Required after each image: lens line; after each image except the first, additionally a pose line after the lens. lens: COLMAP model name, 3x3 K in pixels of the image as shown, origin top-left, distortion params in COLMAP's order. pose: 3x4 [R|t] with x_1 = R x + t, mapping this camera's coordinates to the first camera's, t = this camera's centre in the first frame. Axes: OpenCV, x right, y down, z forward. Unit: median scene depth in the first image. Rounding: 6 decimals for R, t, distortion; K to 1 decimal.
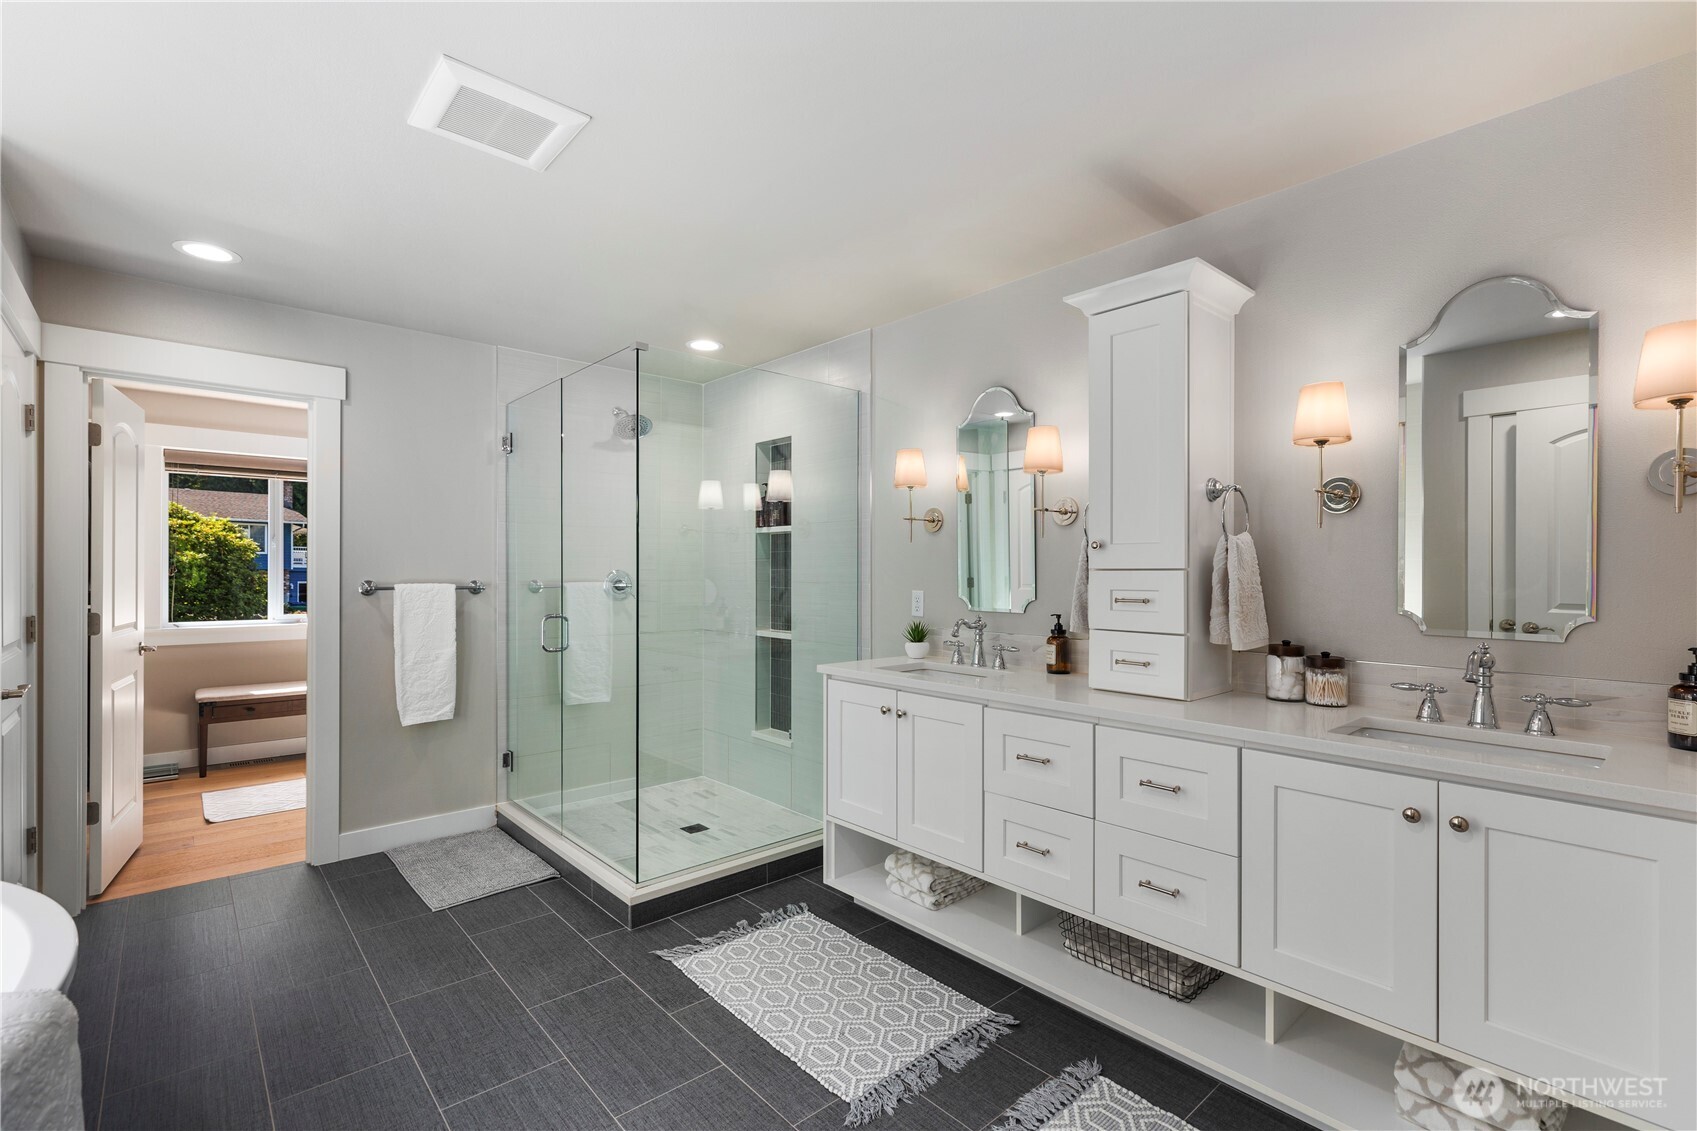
lens RADIAL K [[752.2, 0, 848.5], [0, 752.2, 565.5], [0, 0, 1]] dist [0.002747, 0.000197]
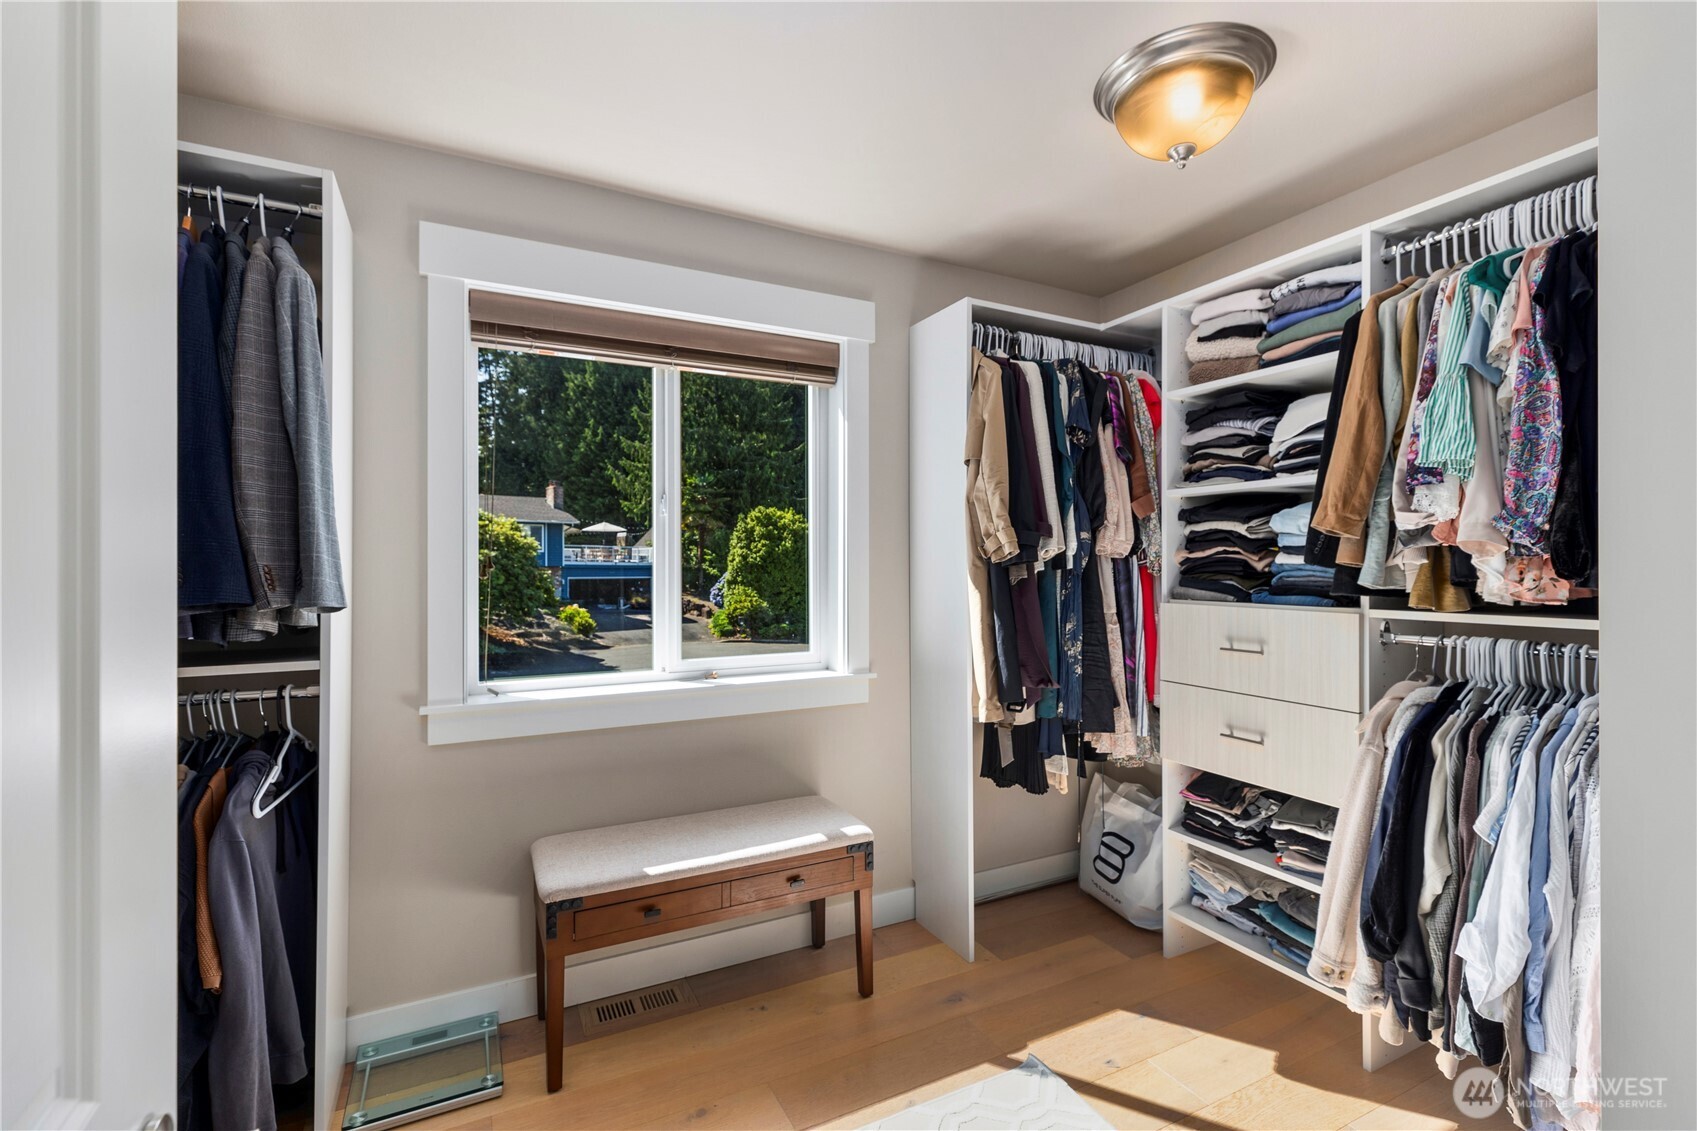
lens RADIAL K [[763.0, 0, 856.3], [0, 763.0, 559.9], [0, 0, 1]] dist [0.005668, 0.000213]
pose [[0.965648, -0.003301, -0.259834, -0.566607], [0.002484, 0.999991, -0.003471, 0.006318], [0.259843, 0.002706, 0.965647, 0.619168]]
